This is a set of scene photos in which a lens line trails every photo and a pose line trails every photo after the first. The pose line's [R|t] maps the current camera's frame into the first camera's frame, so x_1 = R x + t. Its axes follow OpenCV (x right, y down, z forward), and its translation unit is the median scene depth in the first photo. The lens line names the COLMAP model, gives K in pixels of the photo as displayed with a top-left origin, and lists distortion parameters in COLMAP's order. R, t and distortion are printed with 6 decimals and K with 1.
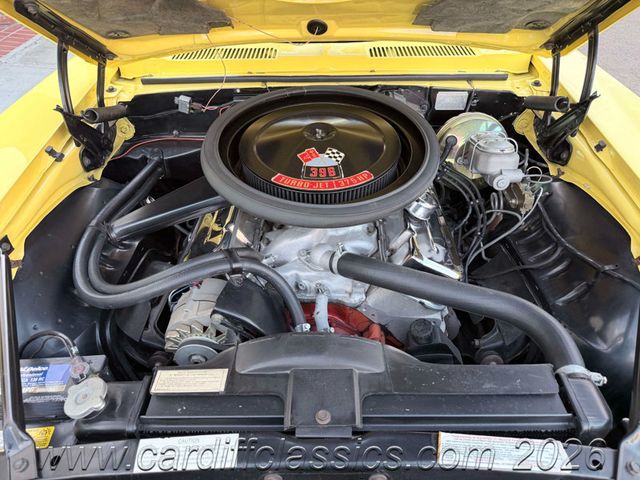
lens RADIAL K [[441.9, 0, 320.0], [0, 441.9, 240.0], [0, 0, 1]] dist [0.030963, -0.083932]
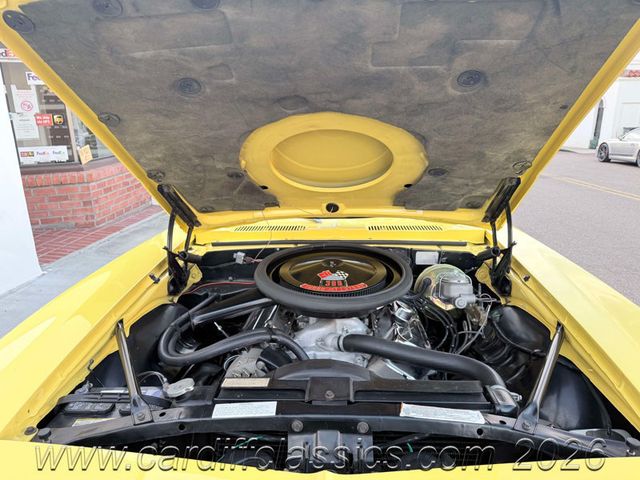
lens RADIAL K [[441.9, 0, 320.0], [0, 441.9, 240.0], [0, 0, 1]] dist [0.030963, -0.083932]
pose [[0.998930, 0.009807, -0.045187, 0.021936], [-0.028838, 0.896026, -0.443065, 0.327062], [0.036143, 0.443894, 0.895350, -0.366049]]
